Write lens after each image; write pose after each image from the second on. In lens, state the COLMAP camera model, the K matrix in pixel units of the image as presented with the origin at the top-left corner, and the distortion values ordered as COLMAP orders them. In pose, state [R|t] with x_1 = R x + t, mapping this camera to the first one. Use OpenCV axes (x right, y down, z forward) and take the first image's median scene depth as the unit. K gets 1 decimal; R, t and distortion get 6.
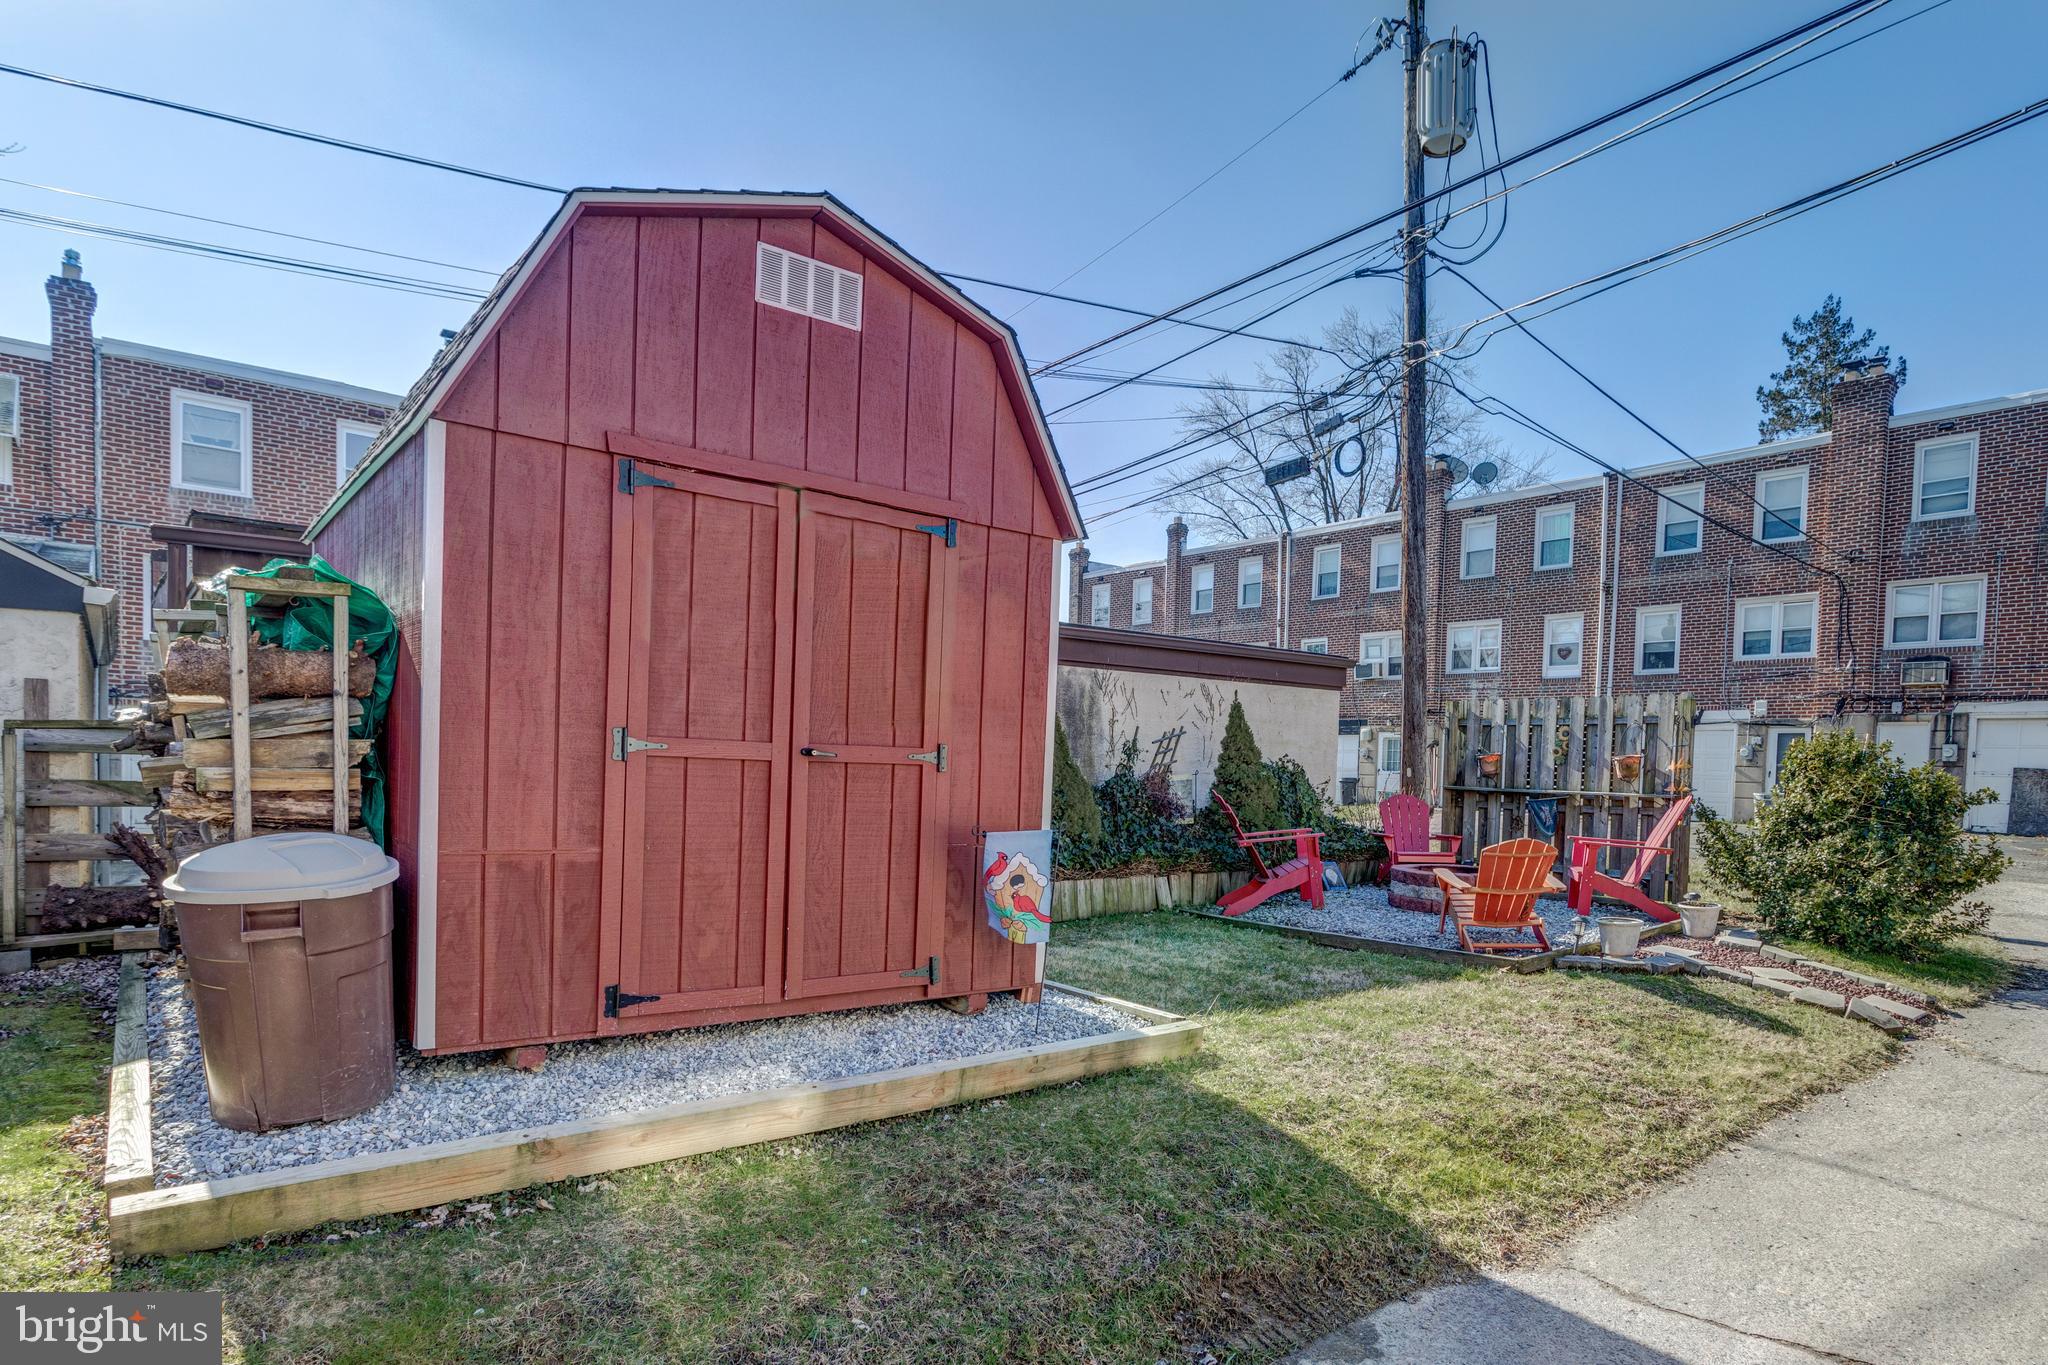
lens RADIAL K [[1182.6, 0, 1103.9], [0, 1182.6, 807.0], [0, 0, 1]] dist [0.009250, -0.001436]
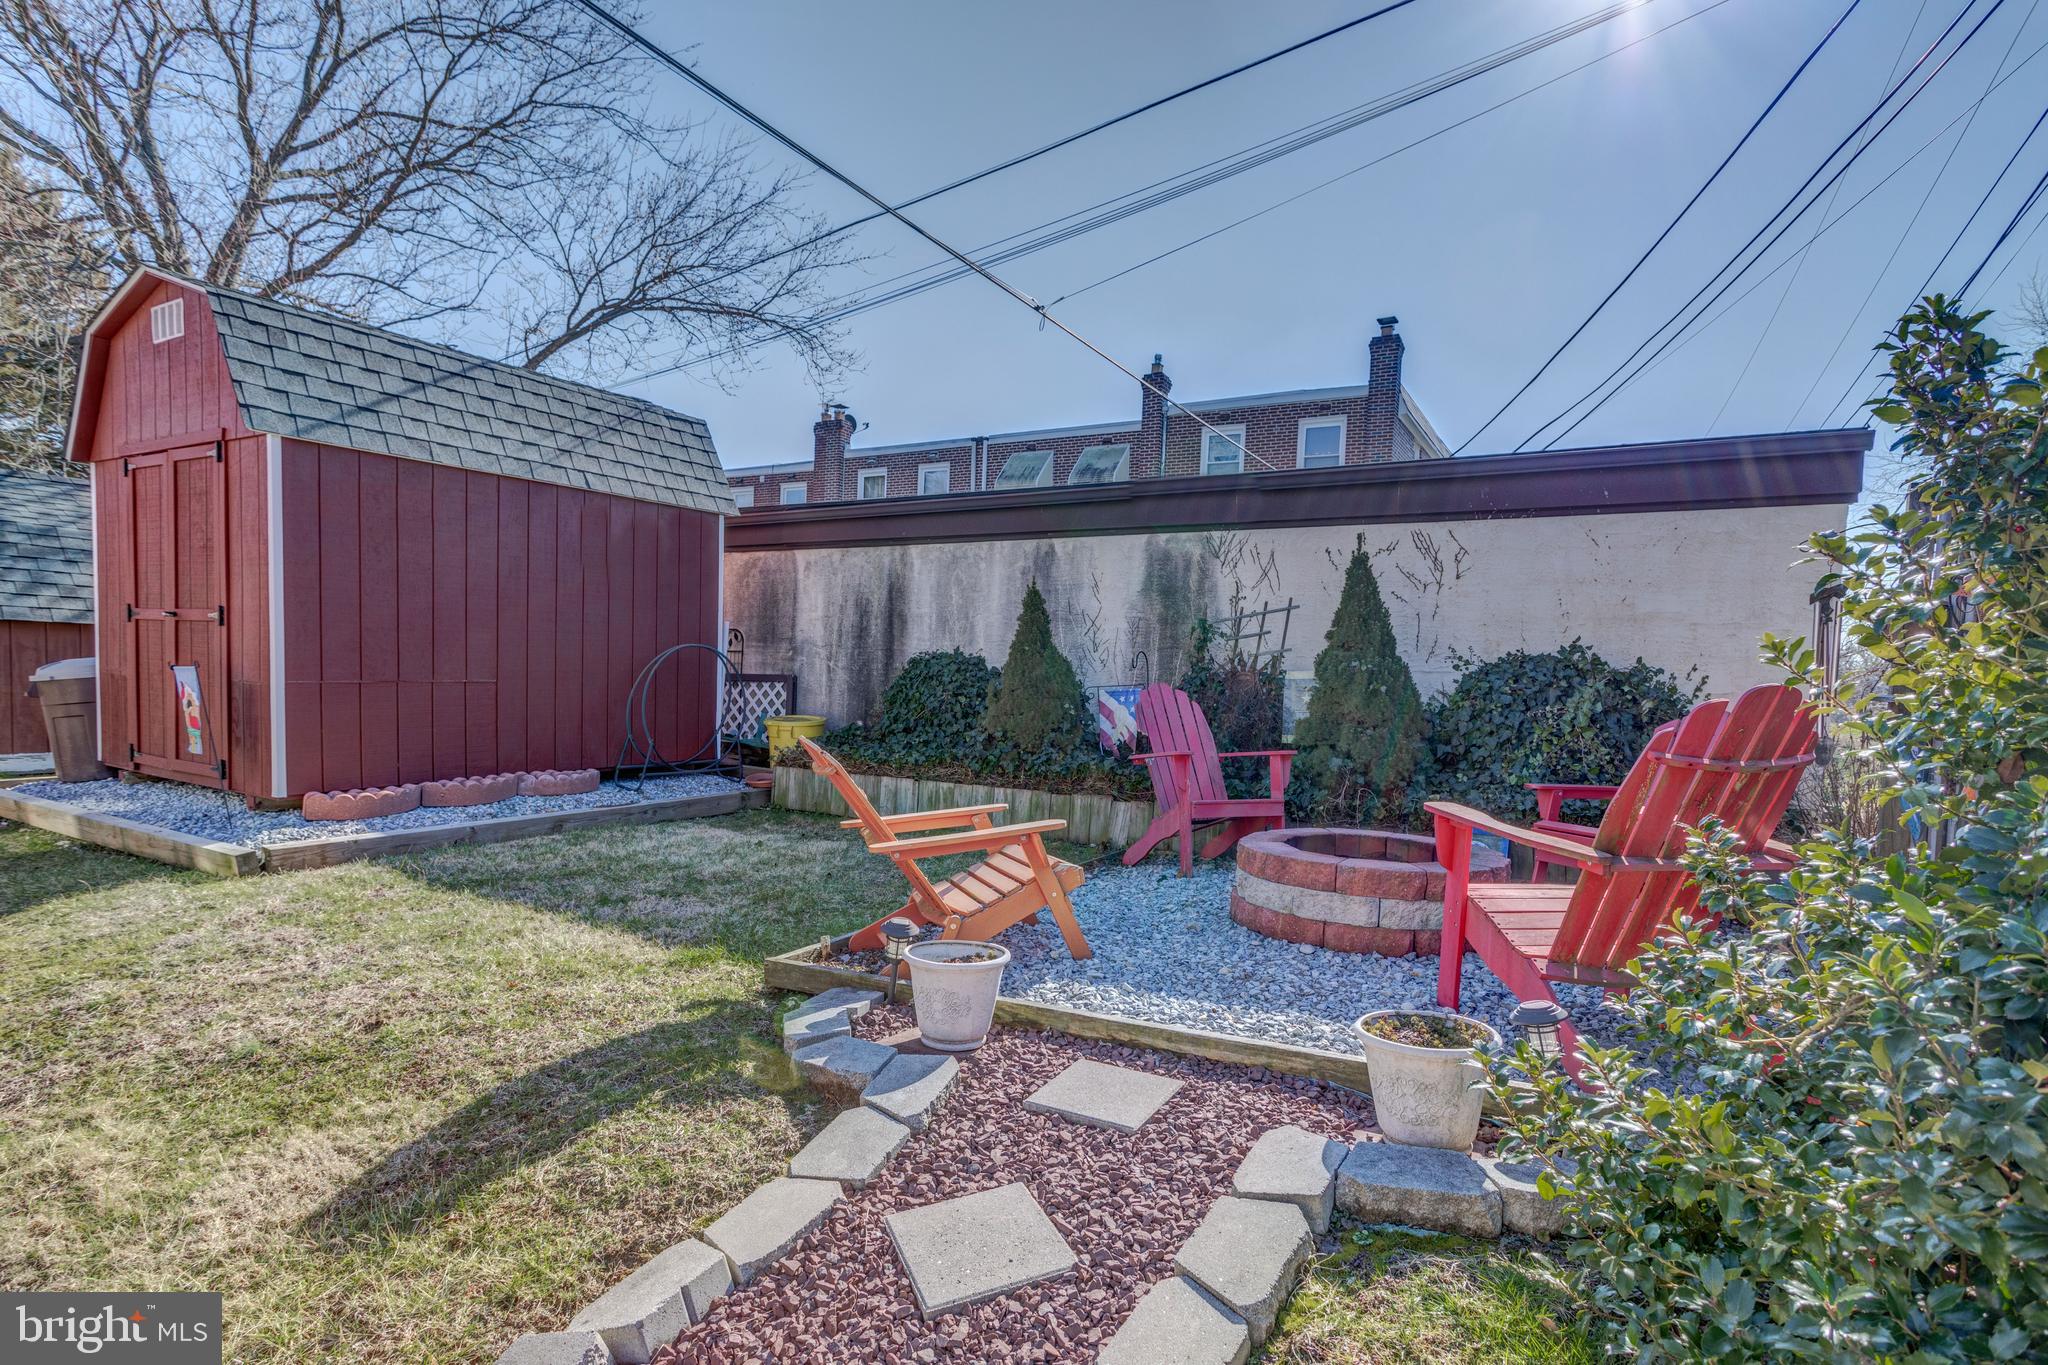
lens RADIAL K [[1045.8, 0, 1007.1], [0, 1045.8, 719.2], [0, 0, 1]] dist [0.001527, -0.000267]
pose [[0.326109, 0.026996, -0.944947, 0.579113], [-0.060281, 0.998152, 0.007713, 0.006359], [0.943408, 0.054447, 0.327134, 0.650193]]
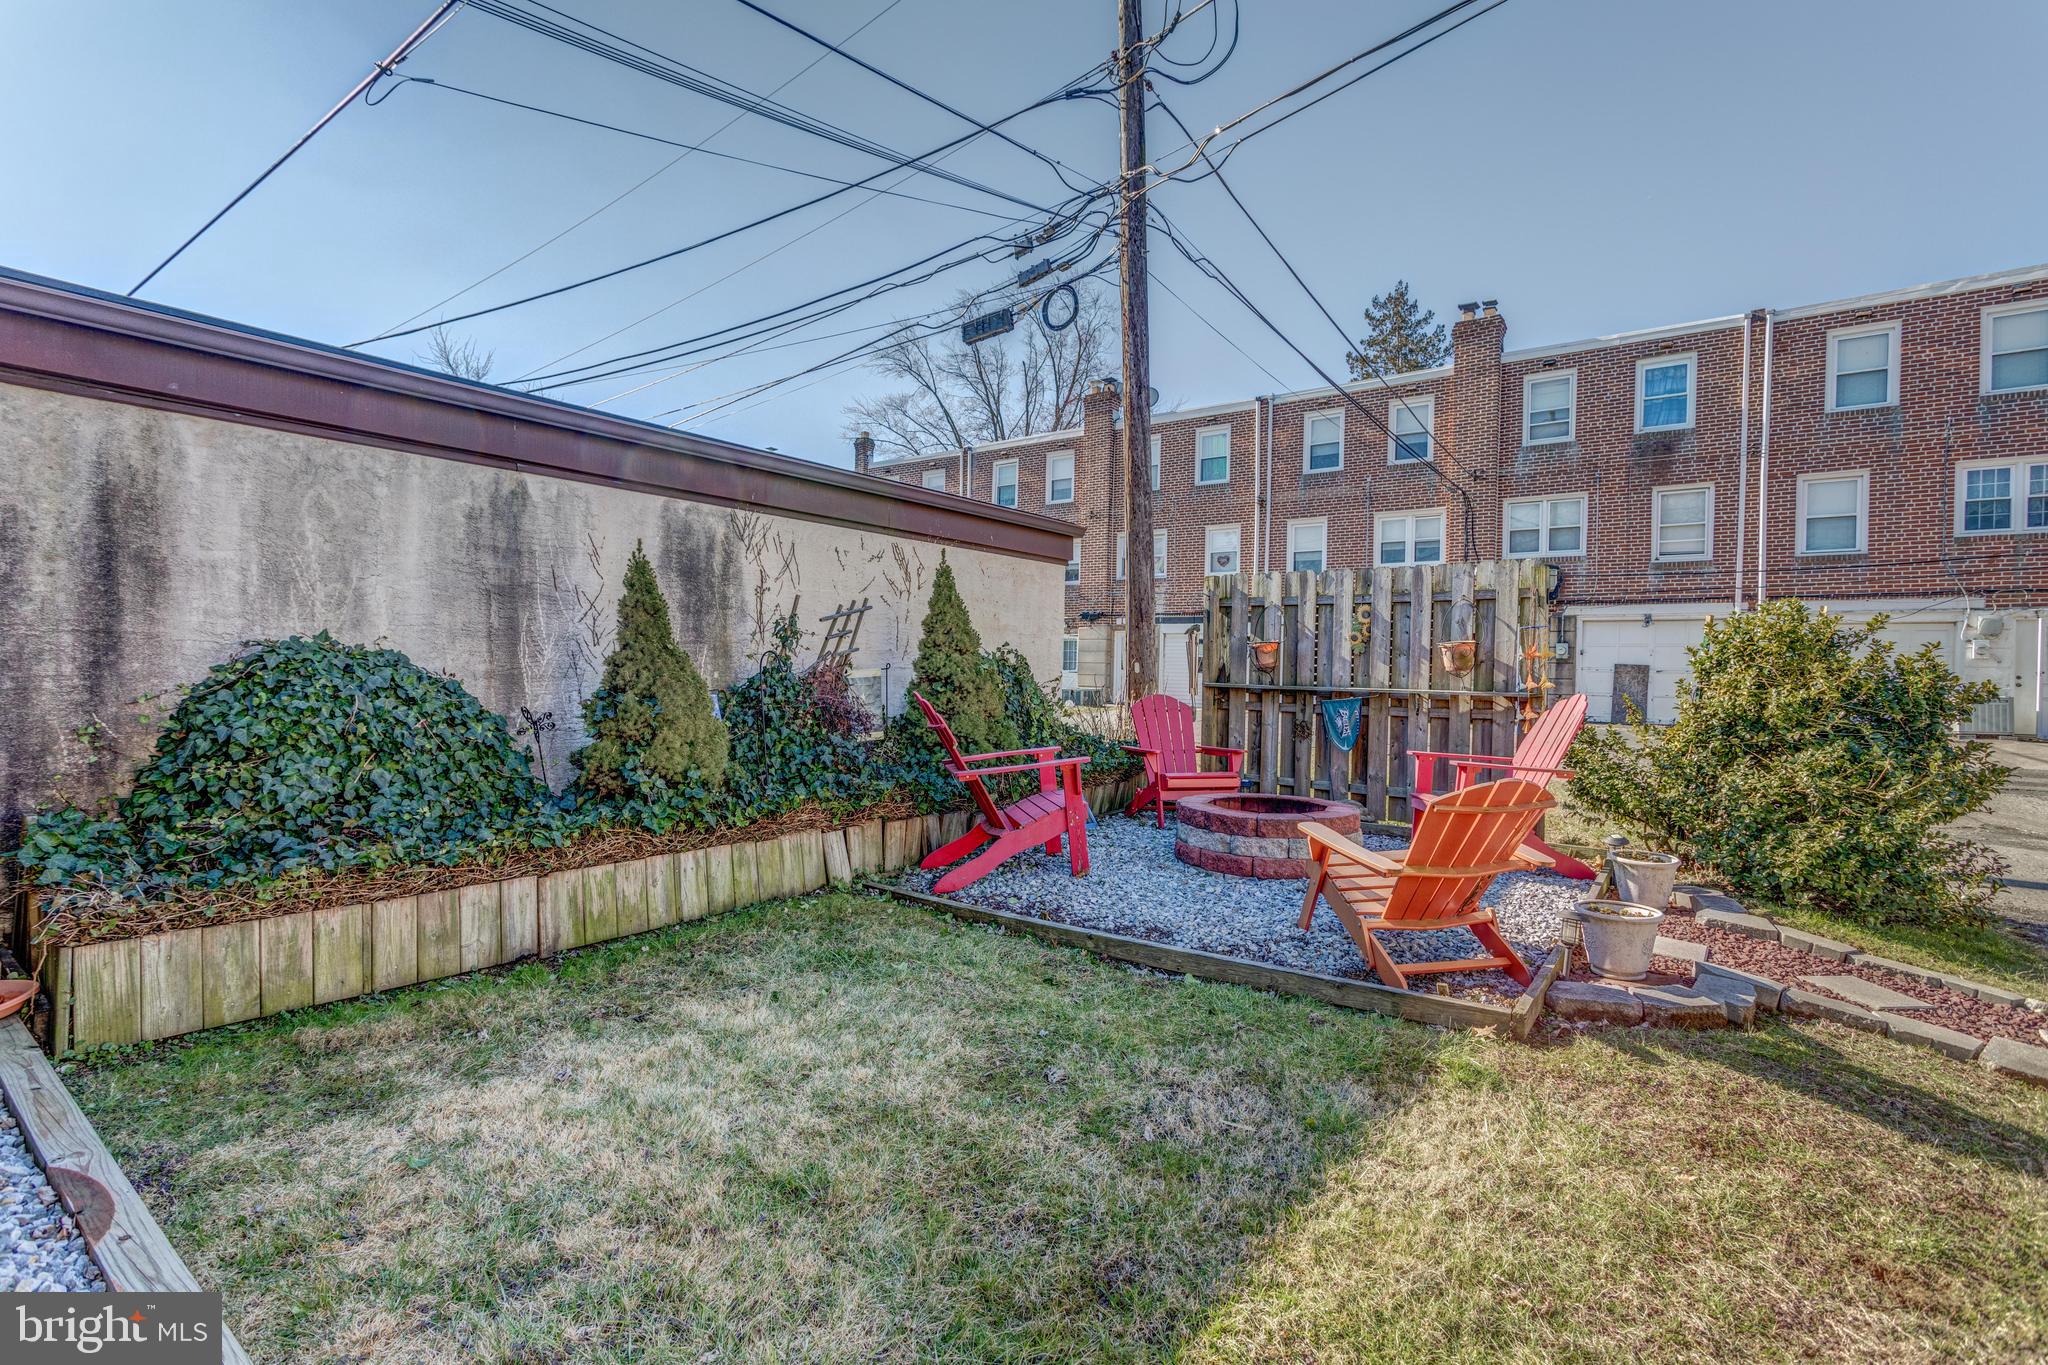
lens RADIAL K [[963.5, 0, 1015.9], [0, 963.5, 676.9], [0, 0, 1]] dist [0.001715, 0.001789]
pose [[0.976957, -0.005538, 0.213364, 0.031303], [0.011163, 0.999621, -0.025168, -0.007911], [-0.213144, 0.026970, 0.976649, 0.435773]]
